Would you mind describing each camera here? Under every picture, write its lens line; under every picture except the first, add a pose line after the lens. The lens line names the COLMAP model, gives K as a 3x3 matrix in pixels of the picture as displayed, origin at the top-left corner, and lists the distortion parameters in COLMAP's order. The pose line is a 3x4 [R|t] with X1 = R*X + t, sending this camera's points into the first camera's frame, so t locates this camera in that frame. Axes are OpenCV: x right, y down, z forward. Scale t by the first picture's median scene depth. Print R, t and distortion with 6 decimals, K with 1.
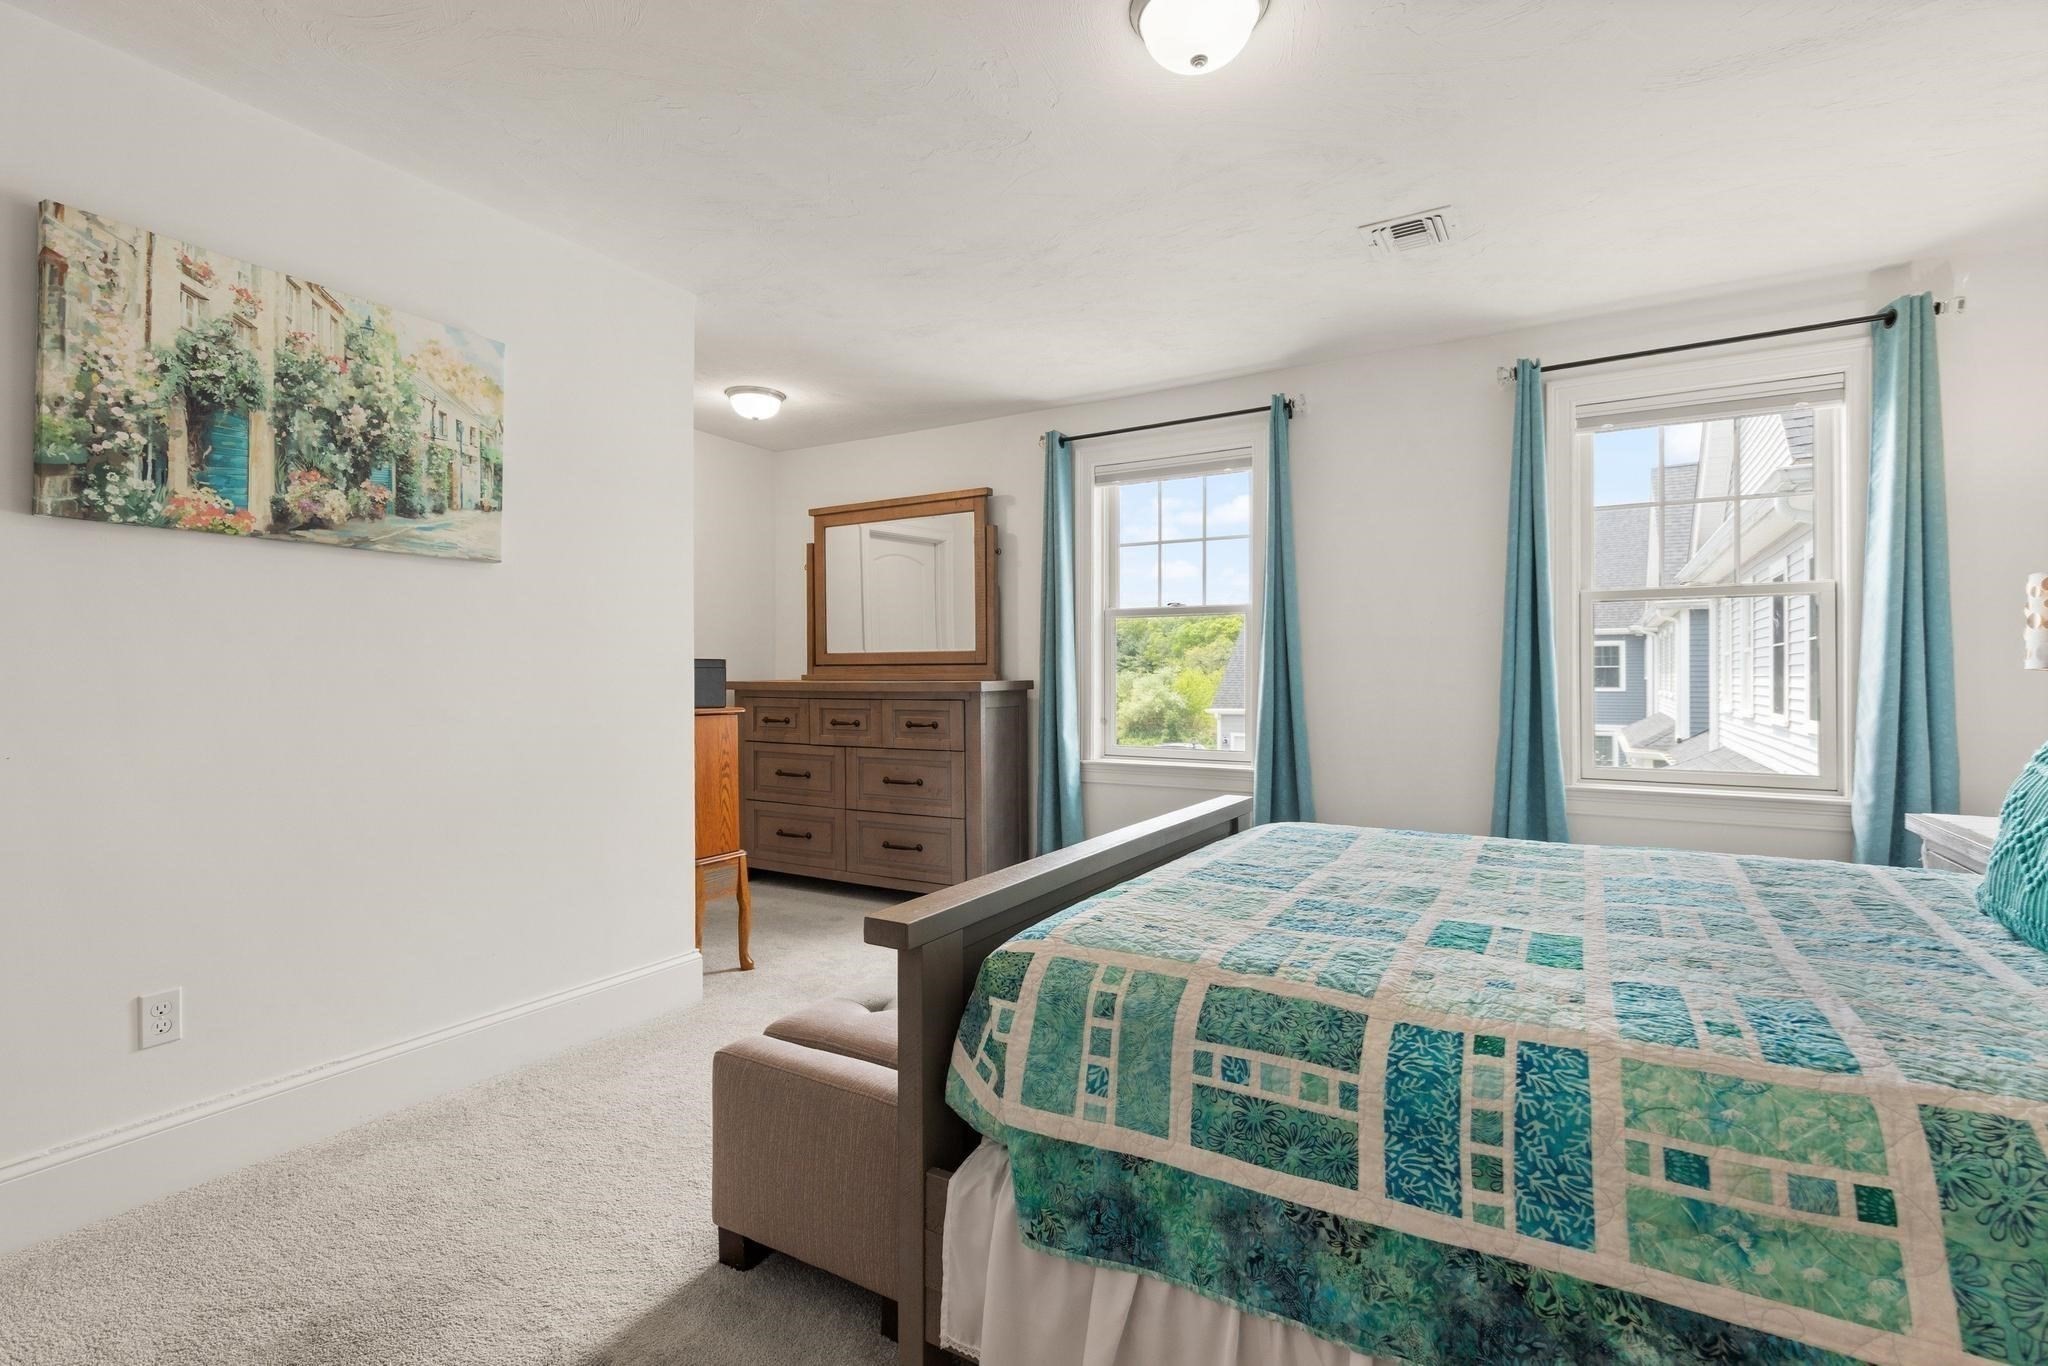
lens RADIAL K [[943.8, 0, 1026.1], [0, 943.8, 673.1], [0, 0, 1]] dist [0.012835, -0.000417]
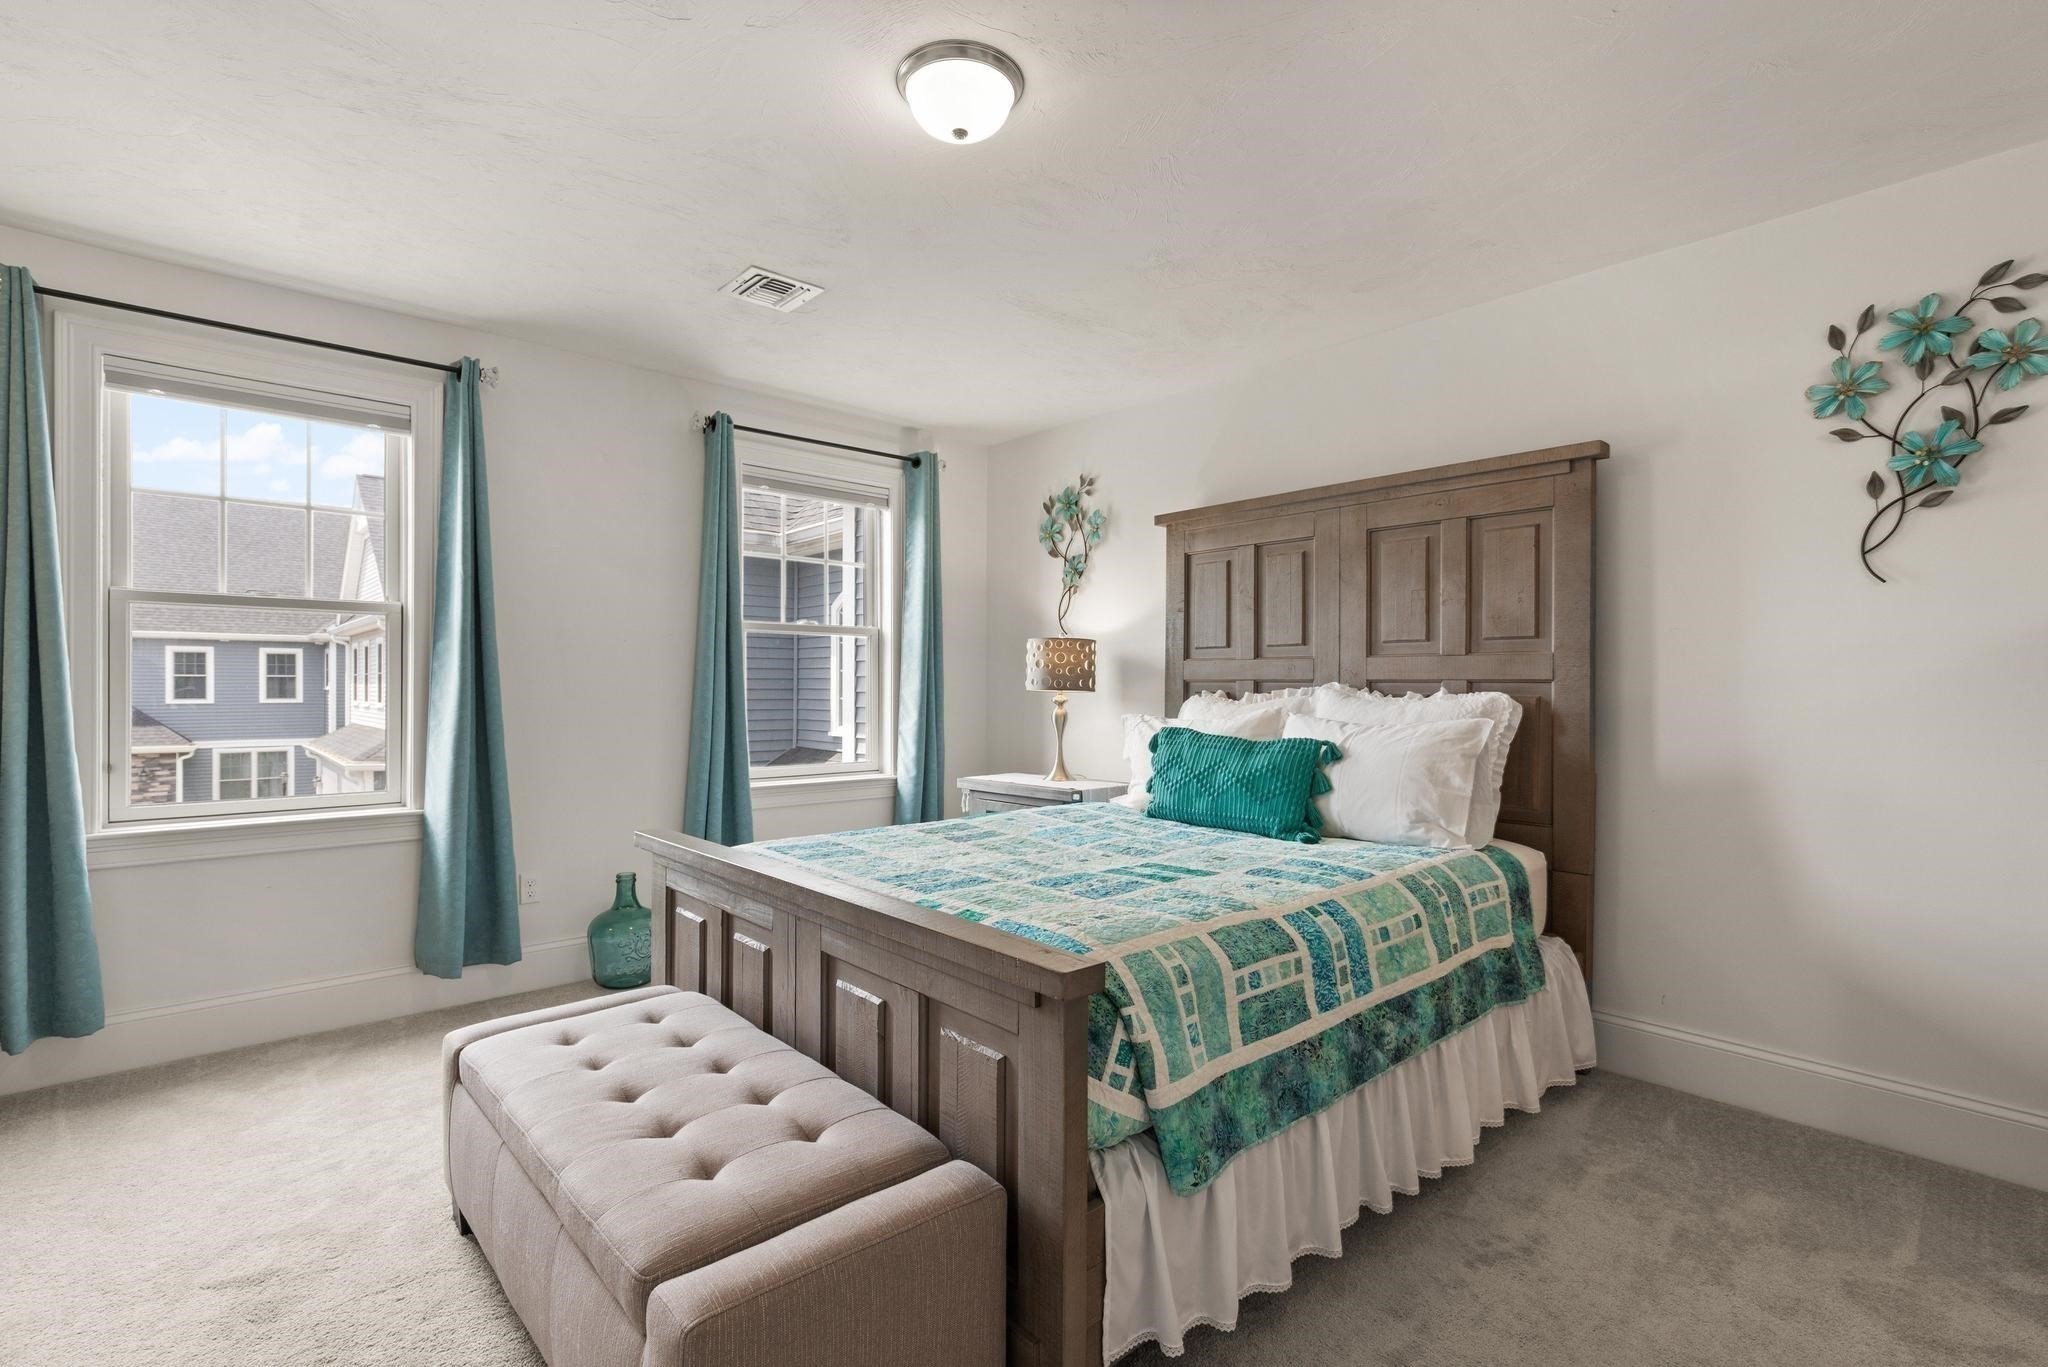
lens RADIAL K [[935.7, 0, 1031.6], [0, 935.7, 692.9], [0, 0, 1]] dist [0.006655, -0.000385]
pose [[0.307820, -0.004995, 0.951431, -1.204676], [-0.005168, 0.999963, 0.006922, -0.021965], [-0.951431, -0.007048, 0.307783, 0.873040]]
